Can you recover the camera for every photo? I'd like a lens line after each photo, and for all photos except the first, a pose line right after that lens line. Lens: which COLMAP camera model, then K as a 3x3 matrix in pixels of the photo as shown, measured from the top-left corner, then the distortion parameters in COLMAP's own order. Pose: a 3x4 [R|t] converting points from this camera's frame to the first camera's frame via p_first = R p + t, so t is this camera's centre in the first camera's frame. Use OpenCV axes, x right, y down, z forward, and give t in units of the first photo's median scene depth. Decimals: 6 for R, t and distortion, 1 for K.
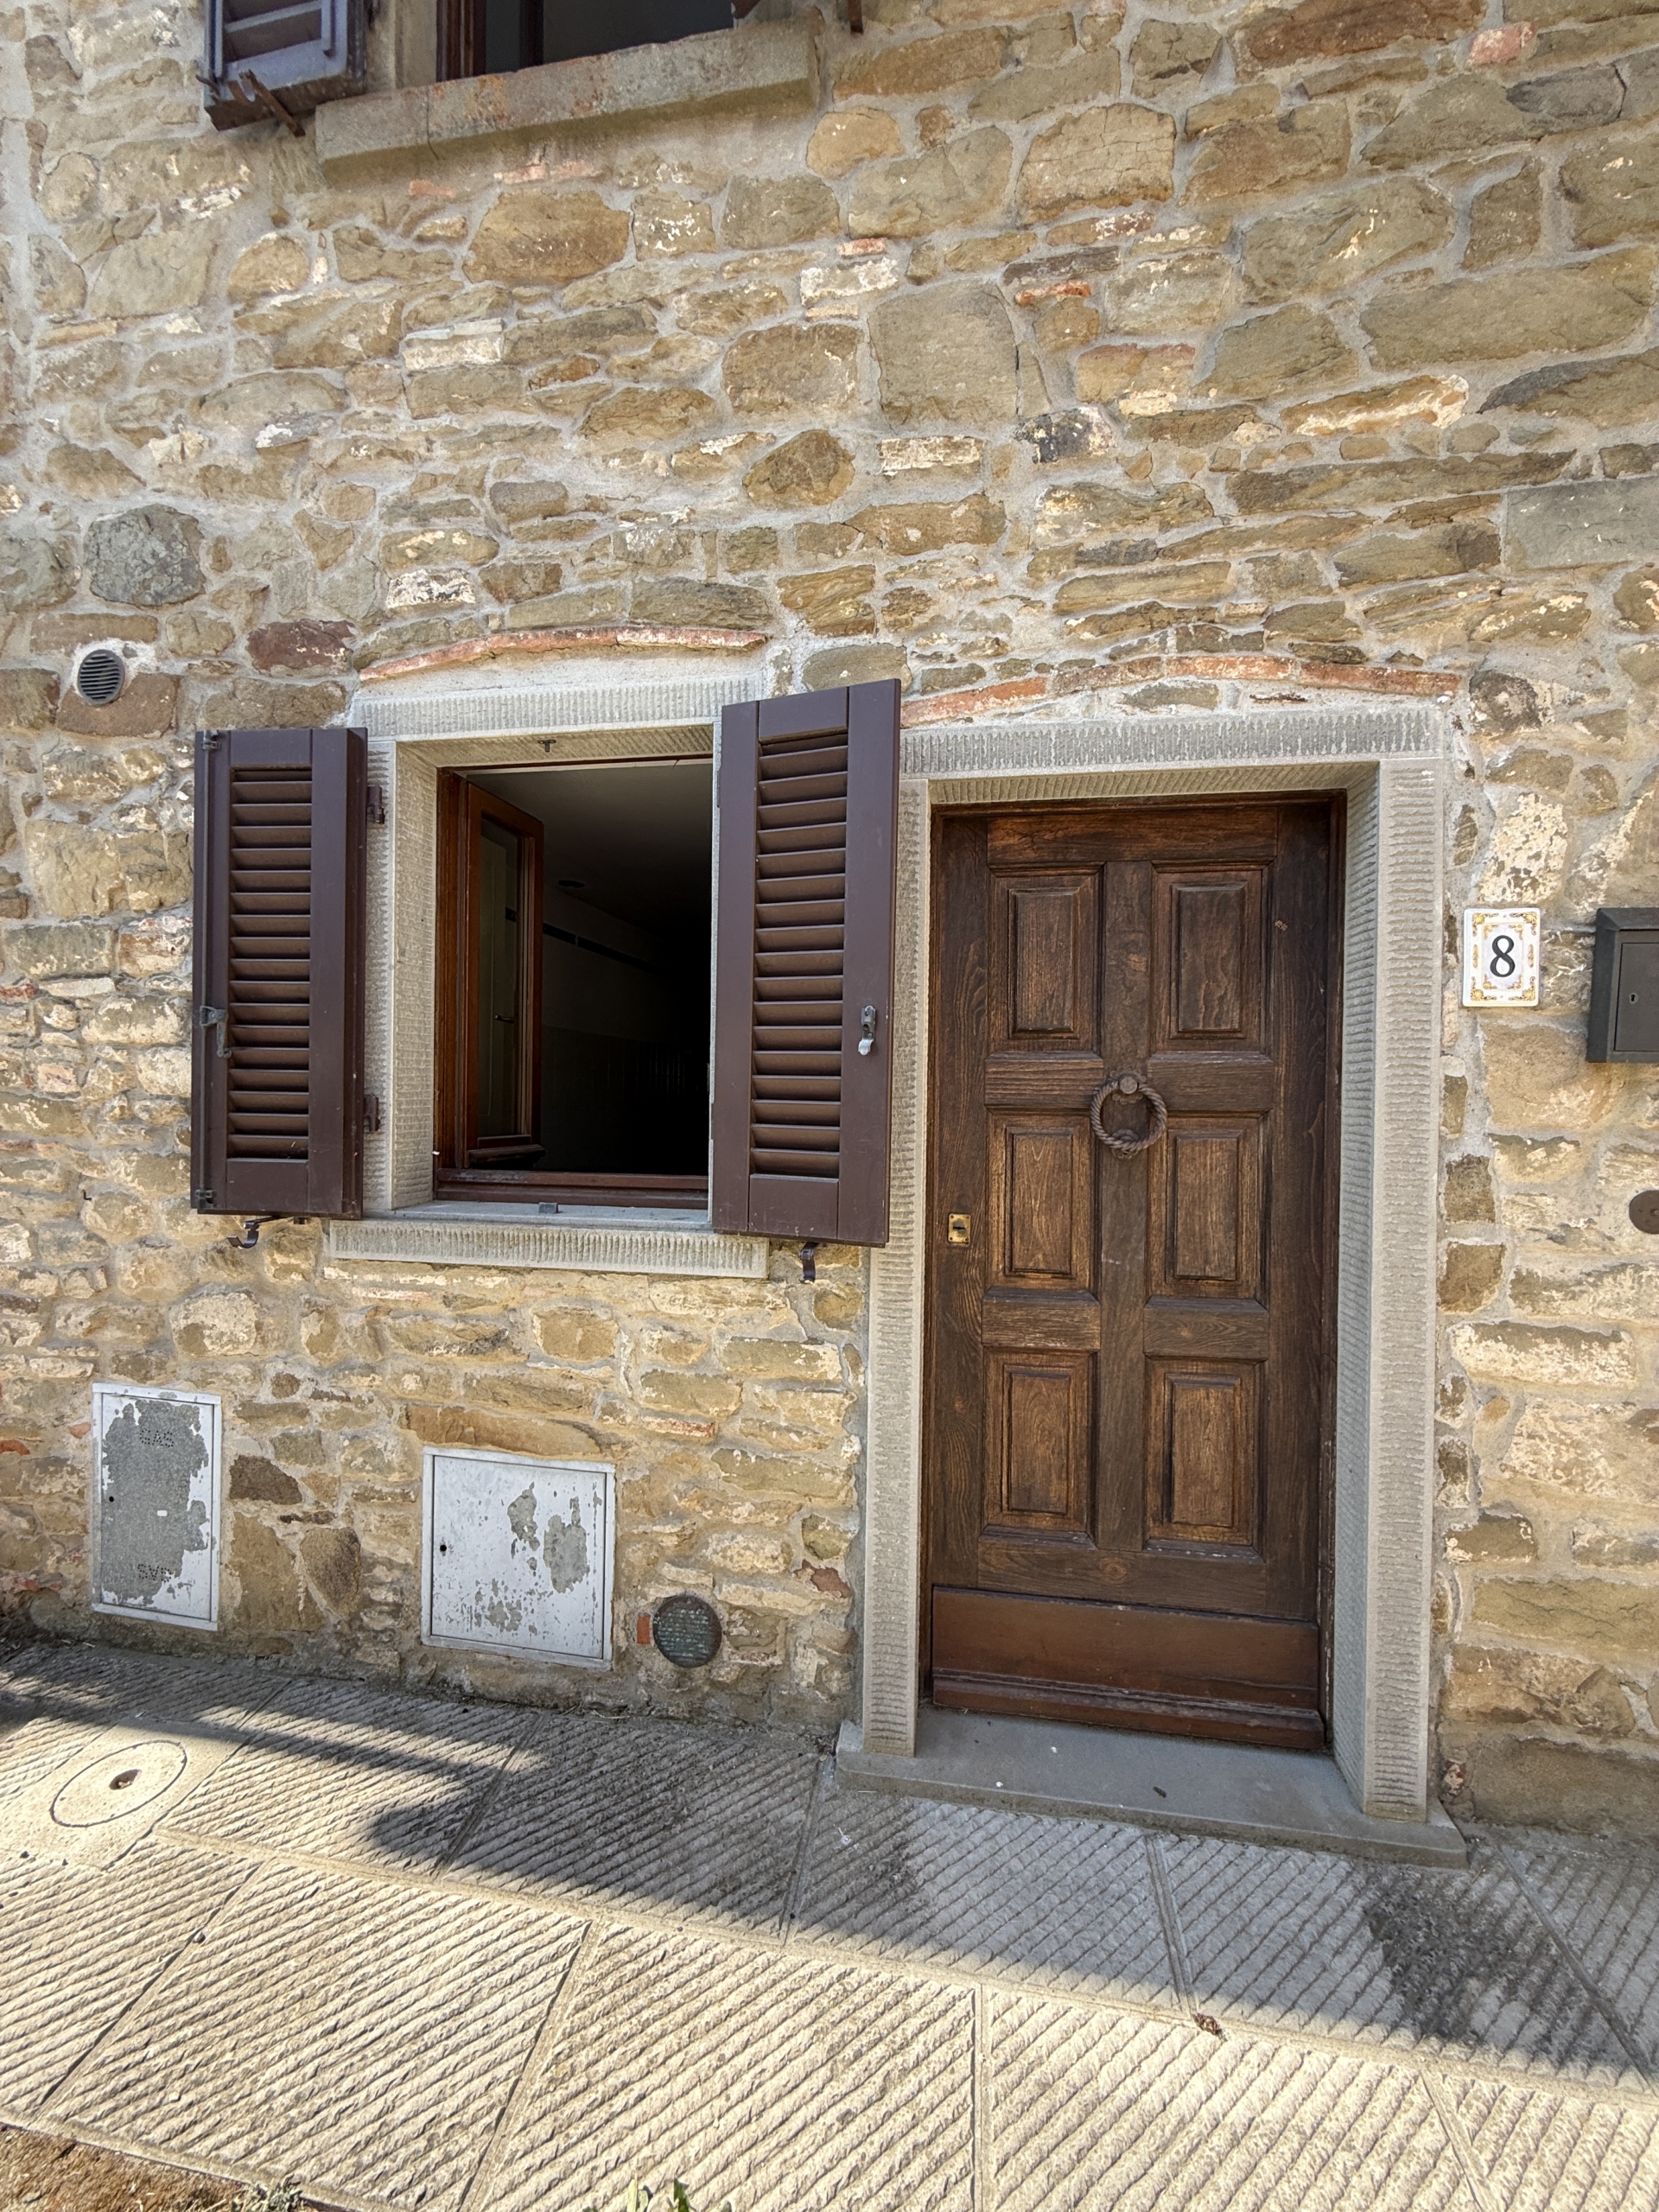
lens RADIAL K [[882.1, 0, 830.9], [0, 882.1, 1103.9], [0, 0, 1]] dist [-0.000996, 0.000276]
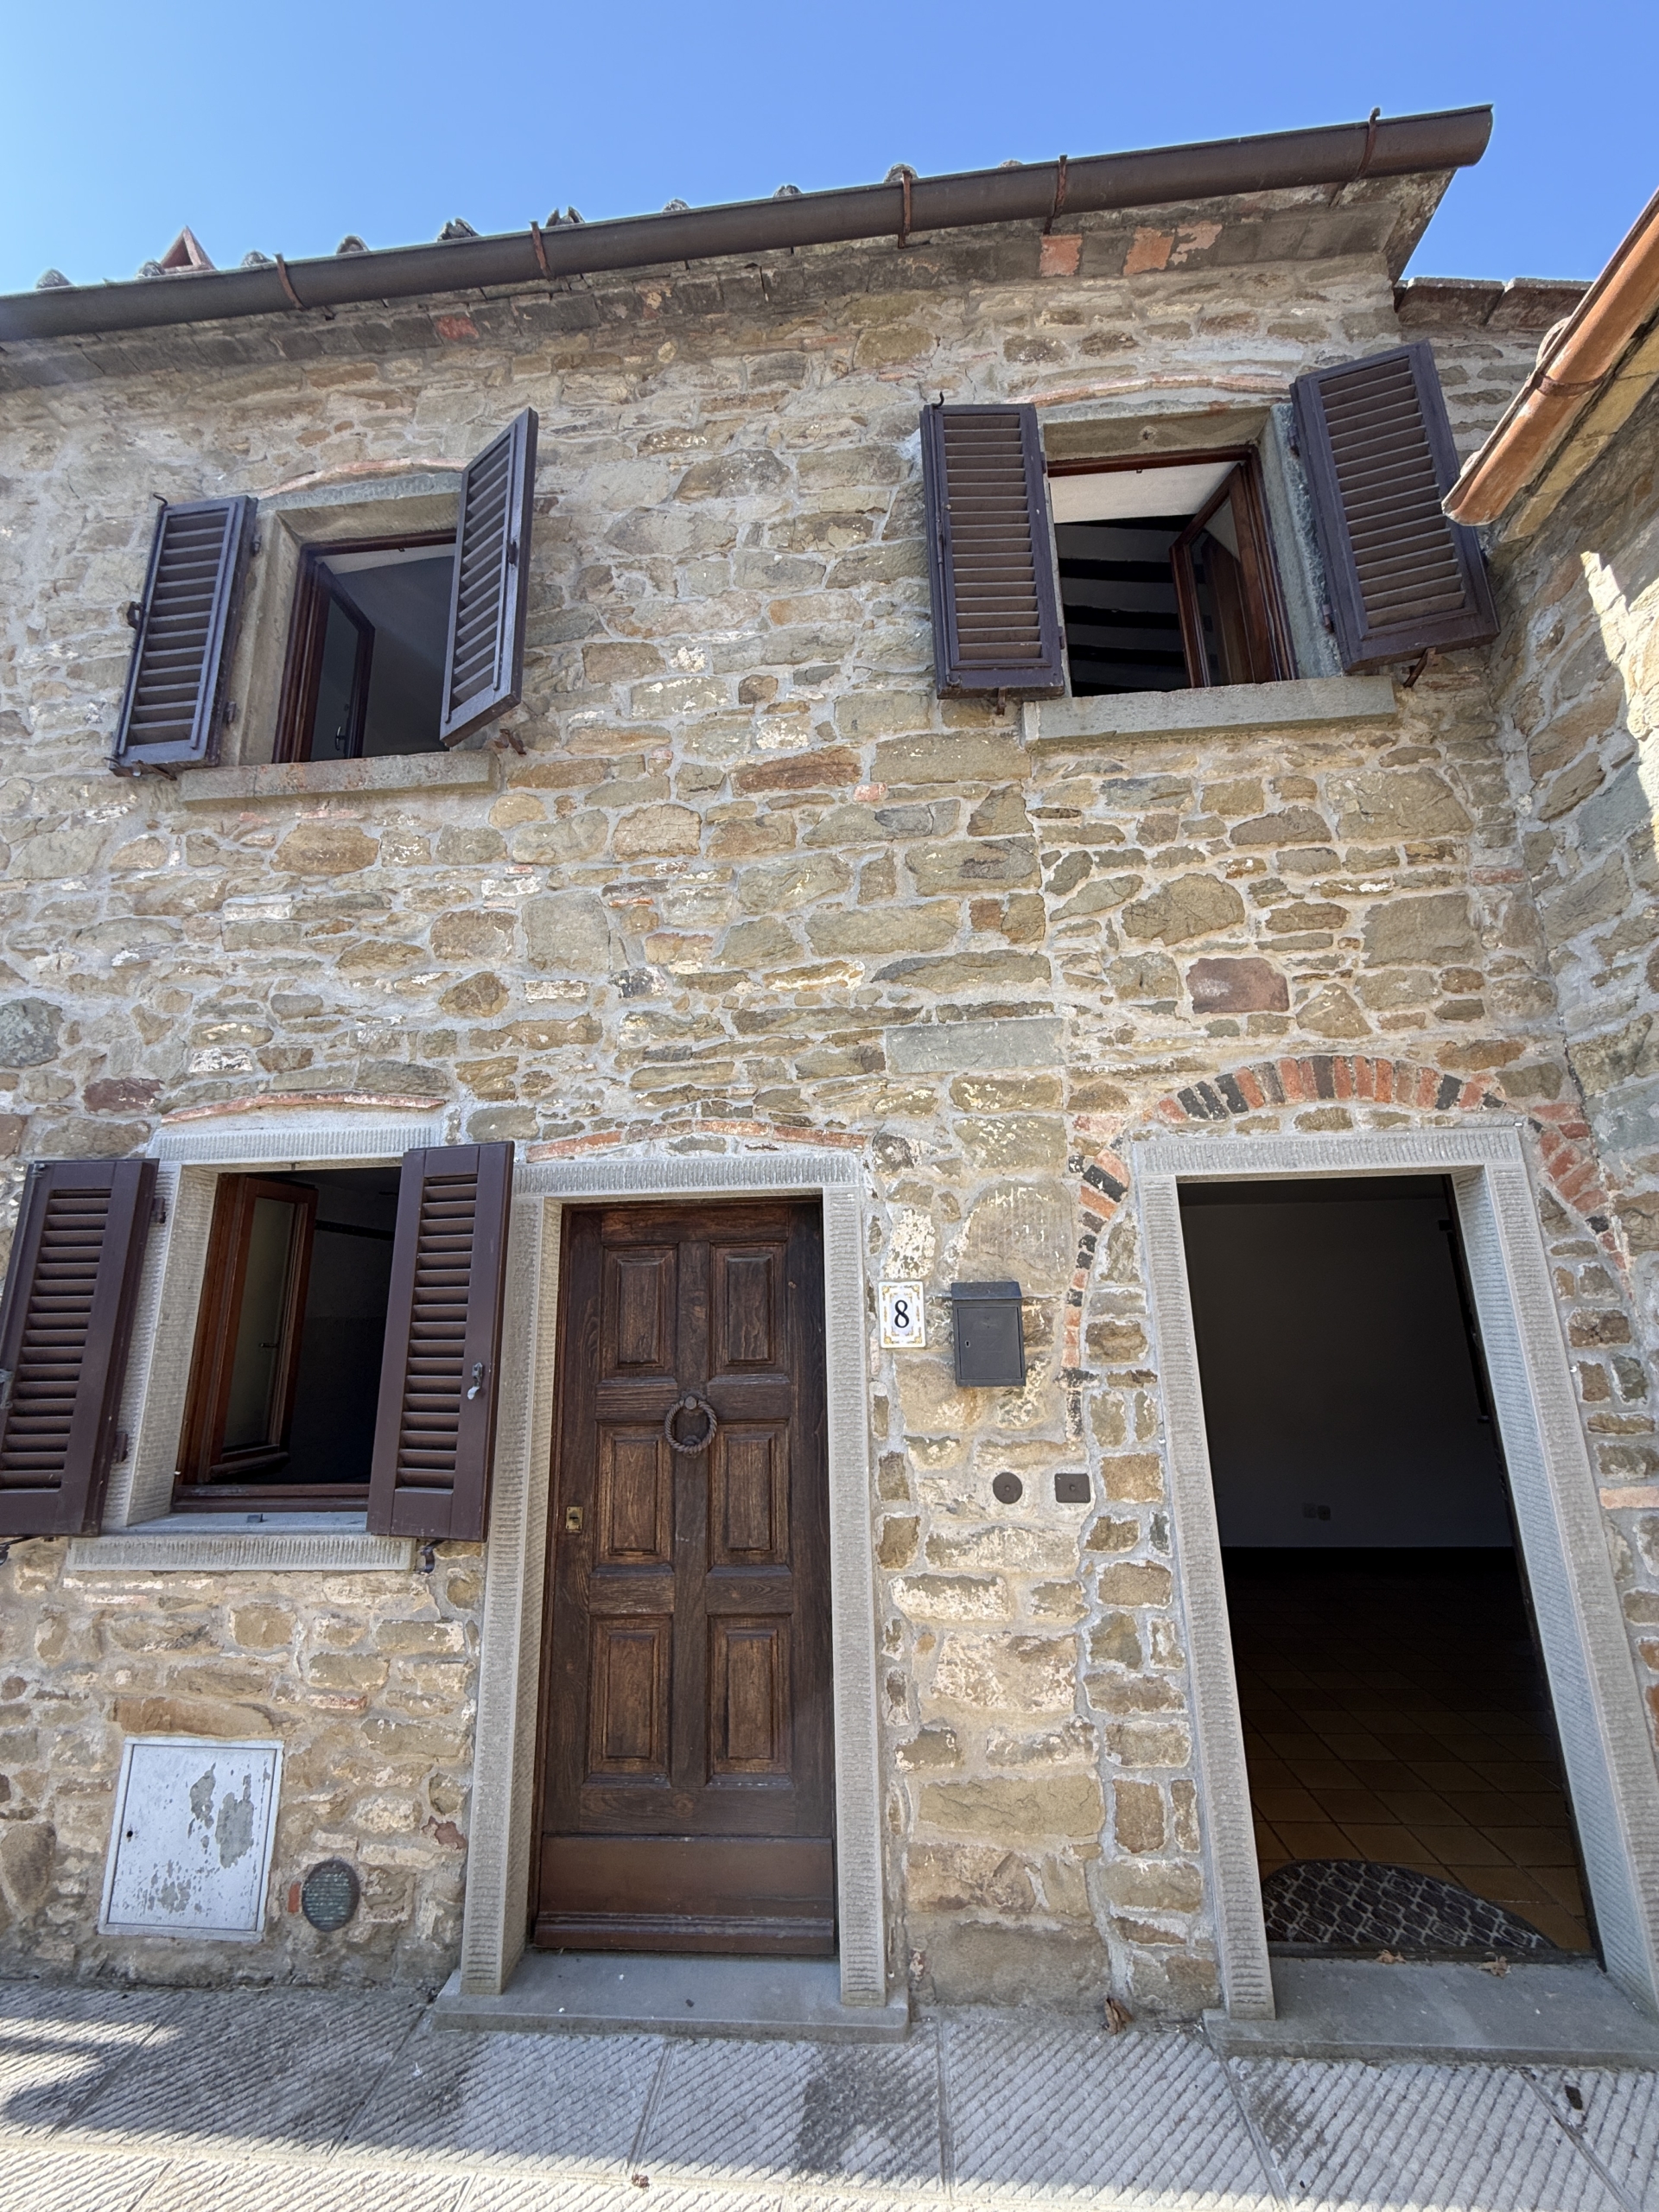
lens RADIAL K [[882.1, 0, 828.8], [0, 882.1, 1103.8], [0, 0, 1]] dist [-0.000996, 0.000276]
pose [[0.996281, -0.016346, 0.084597, 0.447768], [0.036583, 0.969197, -0.243553, -0.133750], [-0.078010, 0.245742, 0.966191, -0.496431]]
